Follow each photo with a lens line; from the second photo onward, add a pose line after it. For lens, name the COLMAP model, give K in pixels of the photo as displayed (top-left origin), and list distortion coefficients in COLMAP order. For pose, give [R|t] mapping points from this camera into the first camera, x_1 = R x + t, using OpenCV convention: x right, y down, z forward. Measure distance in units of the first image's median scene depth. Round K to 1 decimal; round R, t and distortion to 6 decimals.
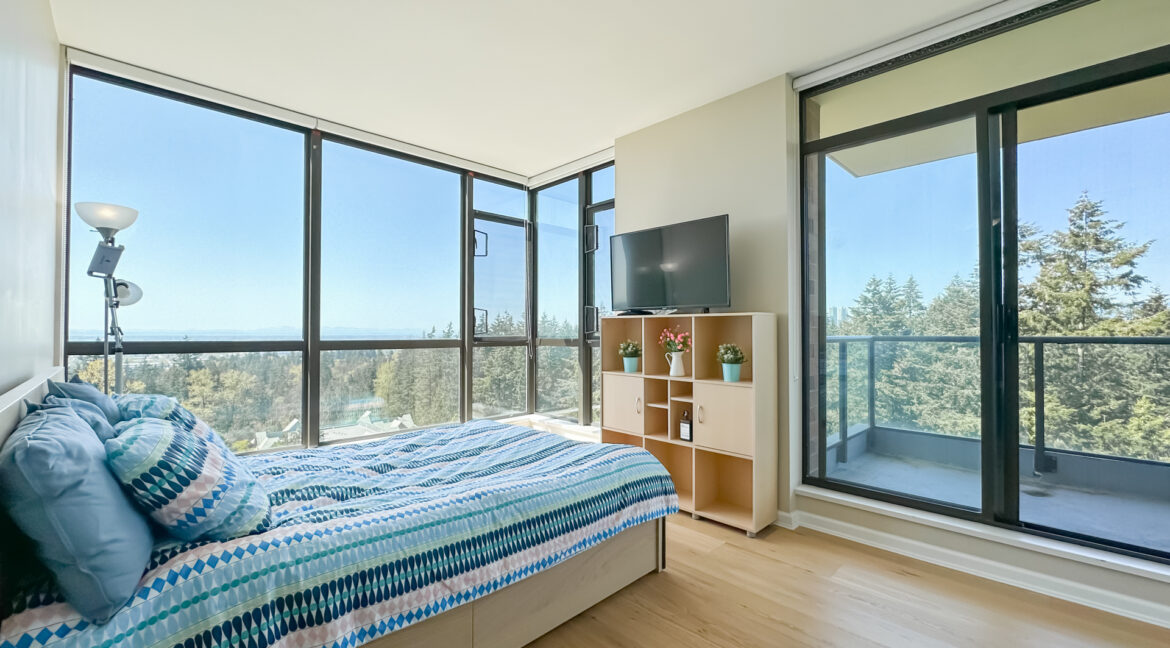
lens RADIAL K [[492.4, 0, 584.0], [0, 492.4, 328.8], [0, 0, 1]] dist [-0.003700, 0.001179]
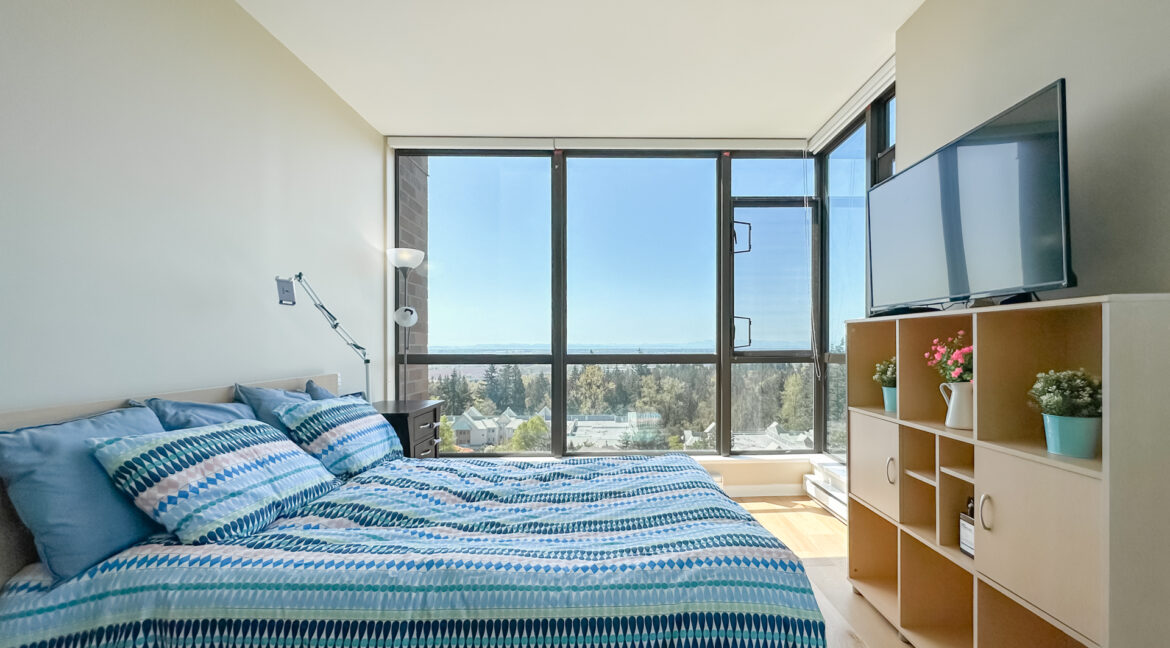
lens RADIAL K [[492.4, 0, 603.7], [0, 492.4, 352.4], [0, 0, 1]] dist [-0.003700, 0.001179]
pose [[0.723771, 0.005260, -0.690020, 0.280569], [0.009872, 0.999790, 0.017976, 0.002389], [0.689969, -0.019823, 0.723567, 0.366604]]
